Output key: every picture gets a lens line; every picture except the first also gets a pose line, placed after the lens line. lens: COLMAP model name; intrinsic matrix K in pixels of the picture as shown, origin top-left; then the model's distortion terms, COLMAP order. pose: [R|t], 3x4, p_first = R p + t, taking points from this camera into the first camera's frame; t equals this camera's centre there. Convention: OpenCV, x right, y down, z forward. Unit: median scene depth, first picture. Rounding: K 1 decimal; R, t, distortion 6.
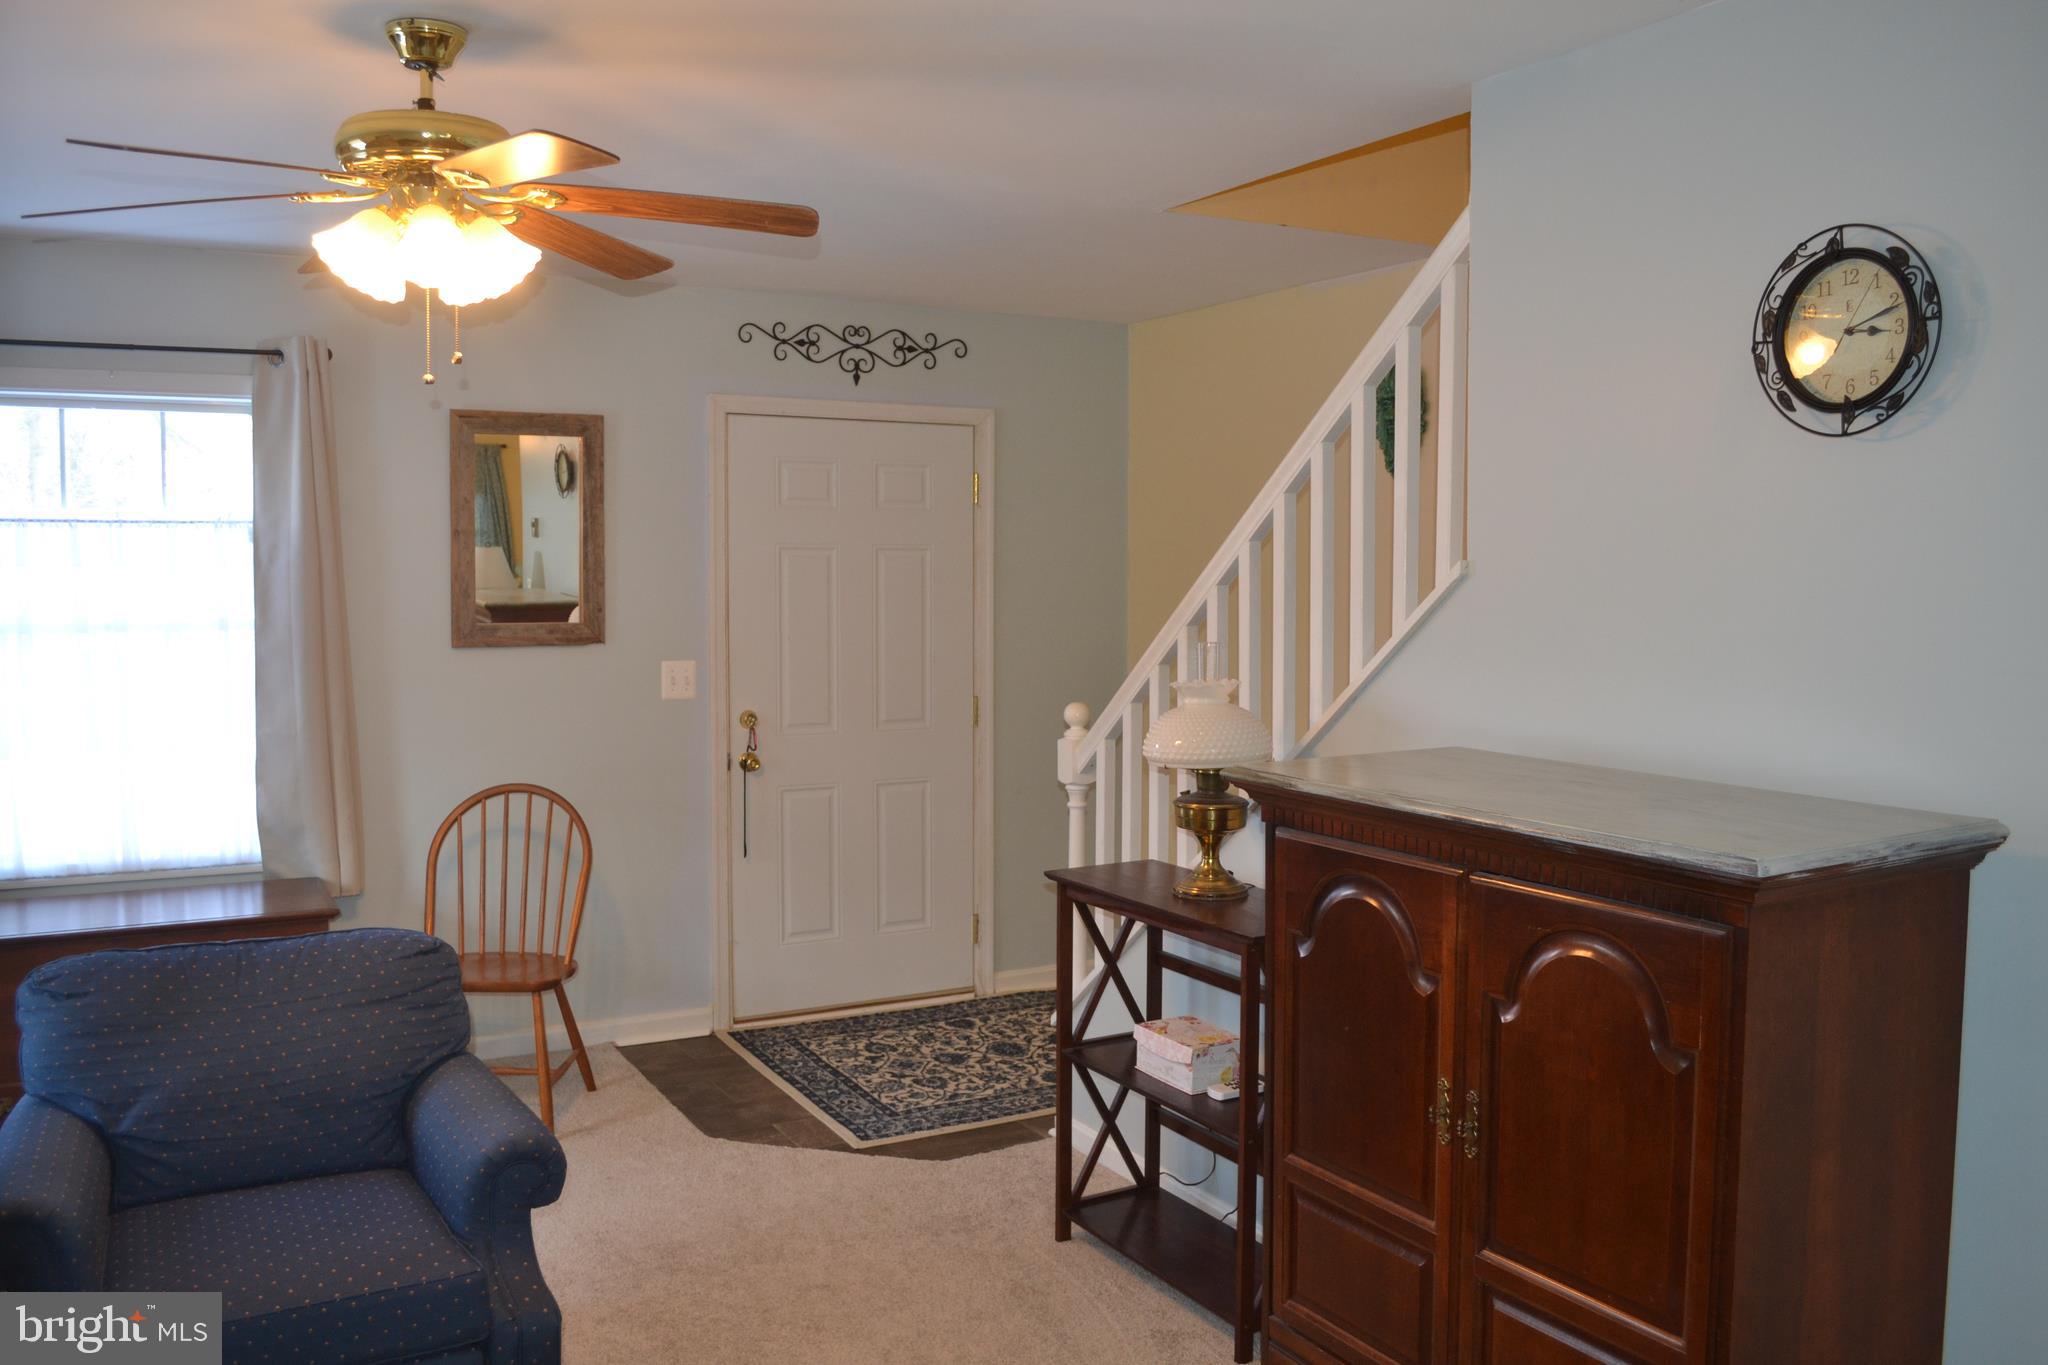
lens RADIAL K [[1636.8, 0, 1024.0], [0, 1636.8, 682.5], [0, 0, 1]] dist [-0.086243, 0.013786]
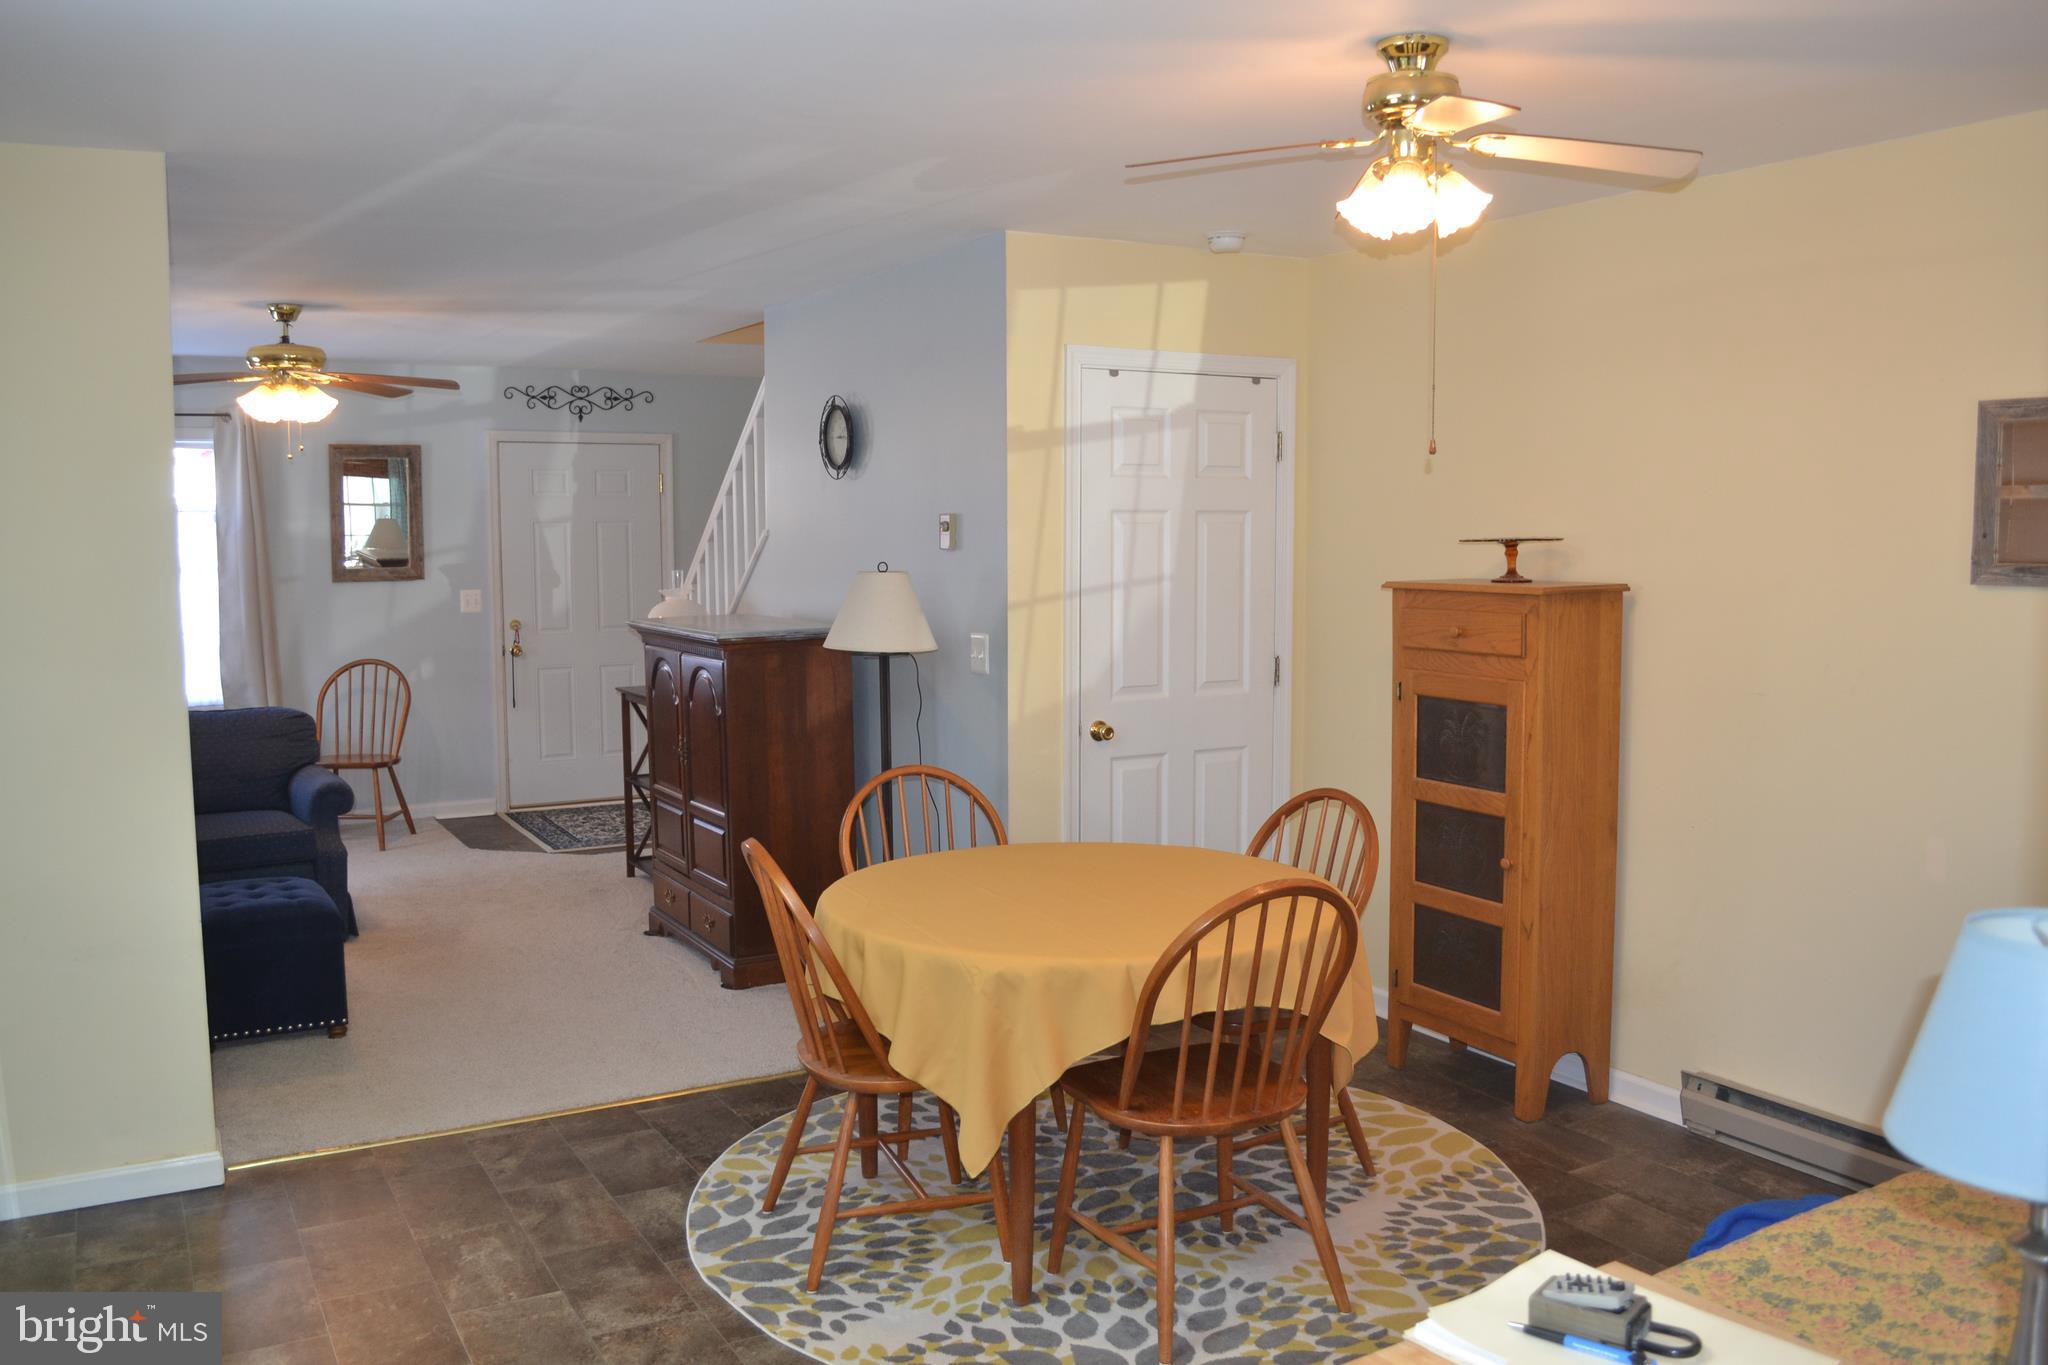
lens RADIAL K [[1636.8, 0, 1024.0], [0, 1636.8, 682.5], [0, 0, 1]] dist [-0.086243, 0.013786]
pose [[0.999795, -0.008679, 0.018282, 0.363370], [0.008192, 0.999614, 0.026551, 0.047039], [-0.018505, -0.026396, 0.999480, -0.757480]]
